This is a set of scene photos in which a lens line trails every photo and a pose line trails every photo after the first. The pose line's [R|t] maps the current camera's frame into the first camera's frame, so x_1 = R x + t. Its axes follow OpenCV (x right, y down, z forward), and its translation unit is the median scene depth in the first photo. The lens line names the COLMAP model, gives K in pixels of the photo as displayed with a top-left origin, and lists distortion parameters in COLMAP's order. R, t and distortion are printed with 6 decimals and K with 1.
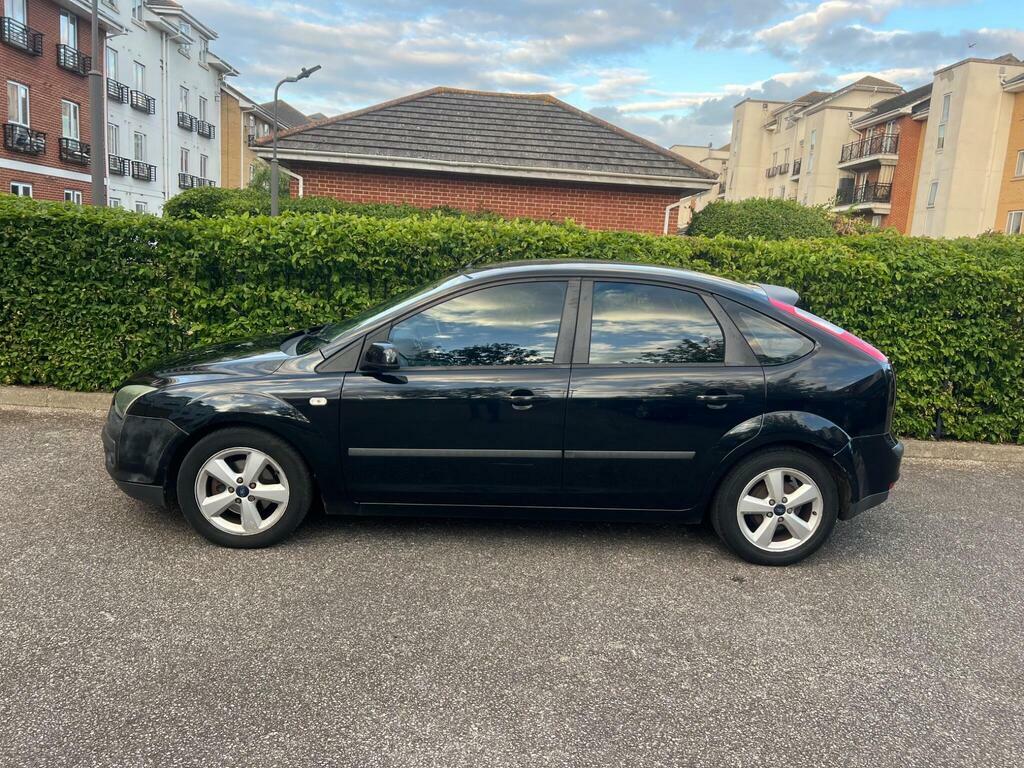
lens RADIAL K [[774.2, 0, 521.0], [0, 774.2, 391.9], [0, 0, 1]] dist [0.041061, -0.051777]
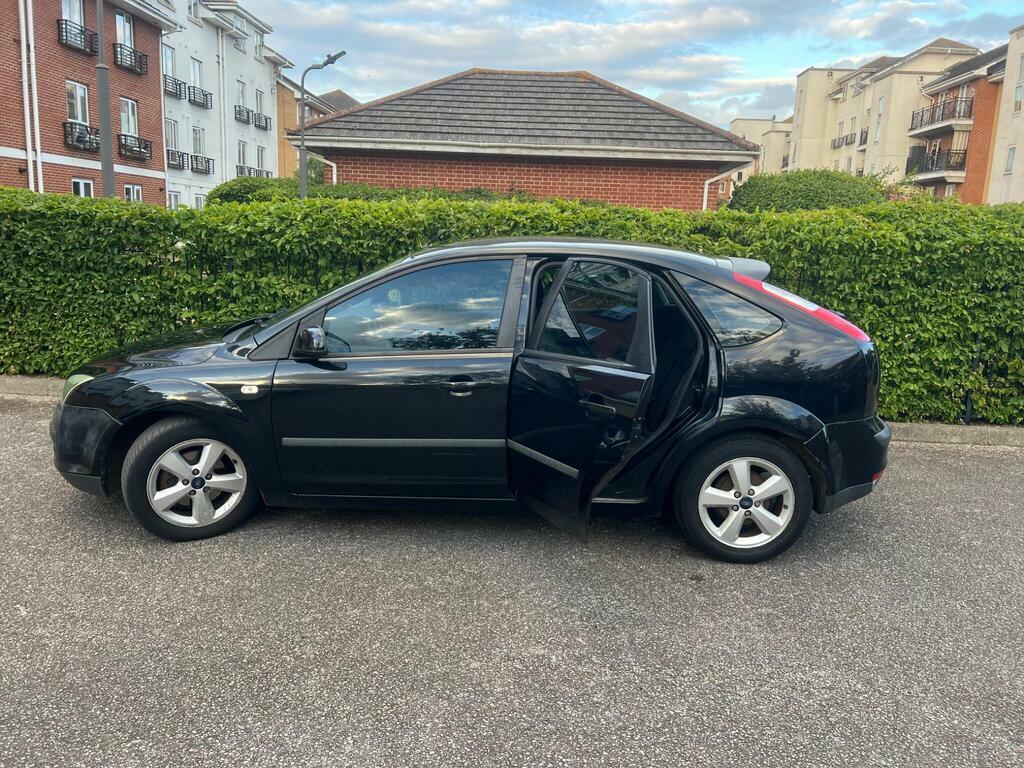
lens RADIAL K [[775.4, 0, 515.5], [0, 775.4, 379.8], [0, 0, 1]] dist [0.040511, -0.051687]
pose [[0.995969, -0.009704, -0.089167, 0.086091], [0.010302, 0.999927, 0.006245, -0.001581], [0.089100, -0.007138, 0.995997, 0.034737]]
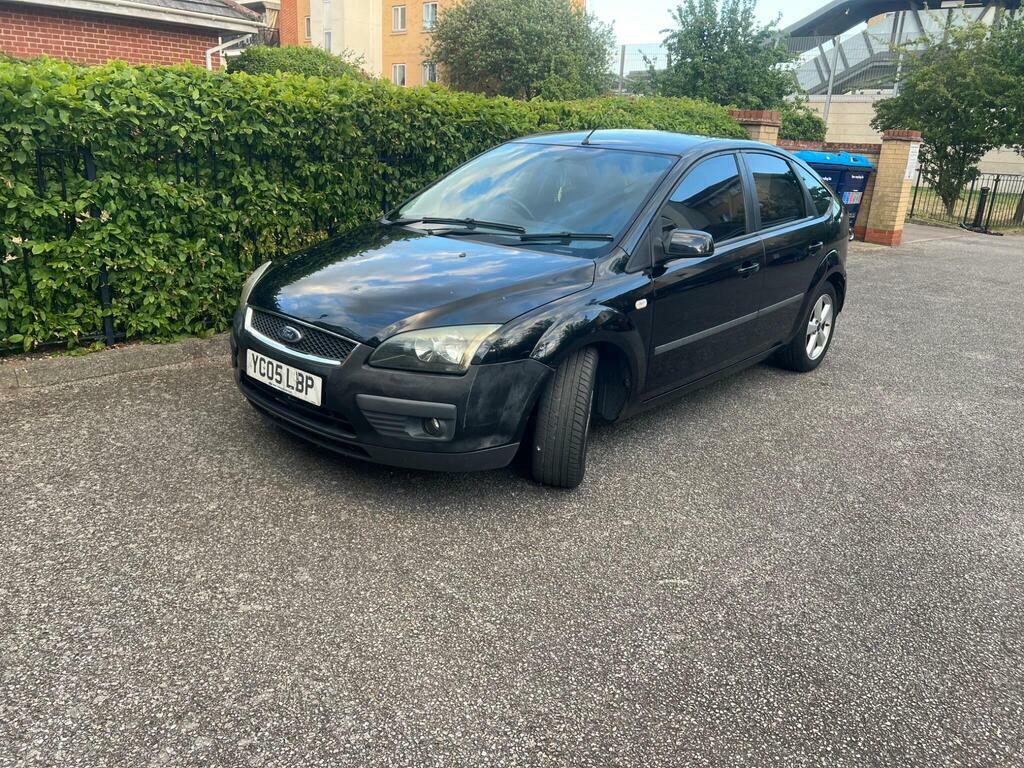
lens RADIAL K [[771.5, 0, 517.9], [0, 771.5, 376.3], [0, 0, 1]] dist [0.041798, -0.050610]
pose [[0.707907, -0.234180, 0.666354, -0.550898], [0.120068, 0.969603, 0.213197, -0.065178], [-0.696025, -0.070916, 0.714506, 0.244135]]
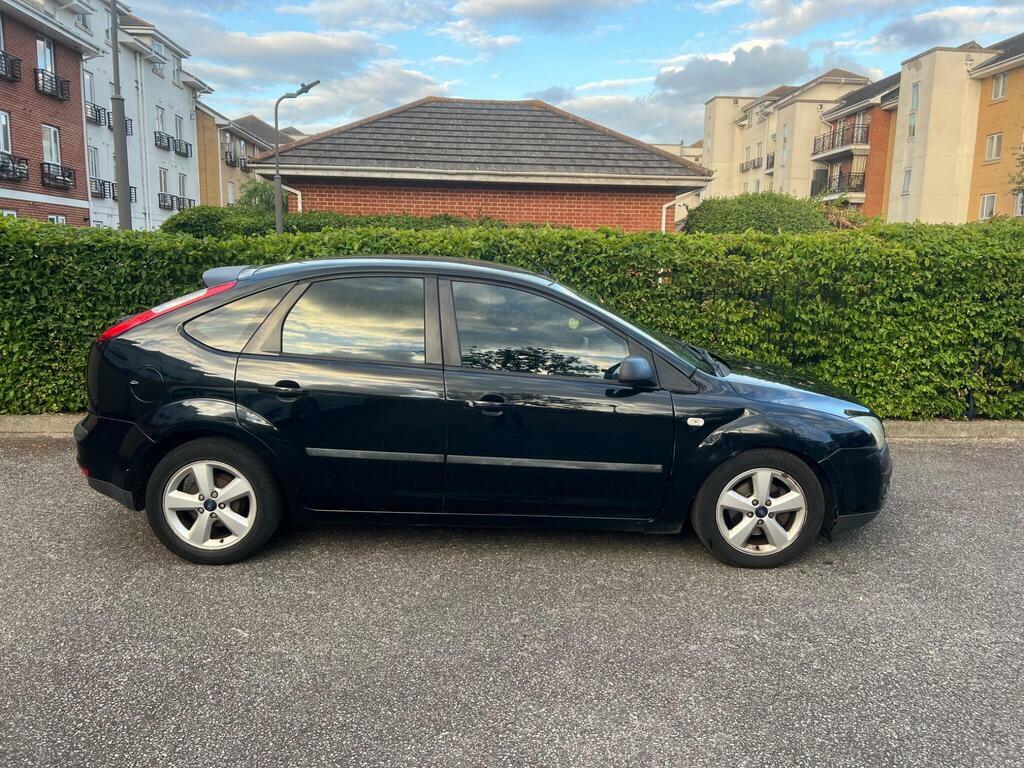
lens RADIAL K [[774.6, 0, 523.6], [0, 774.6, 387.8], [0, 0, 1]] dist [0.041596, -0.051264]
pose [[0.998327, -0.050592, 0.027987, -0.081358], [0.050878, 0.998659, -0.009585, -0.000806], [-0.027465, 0.010993, 0.999562, -0.013196]]
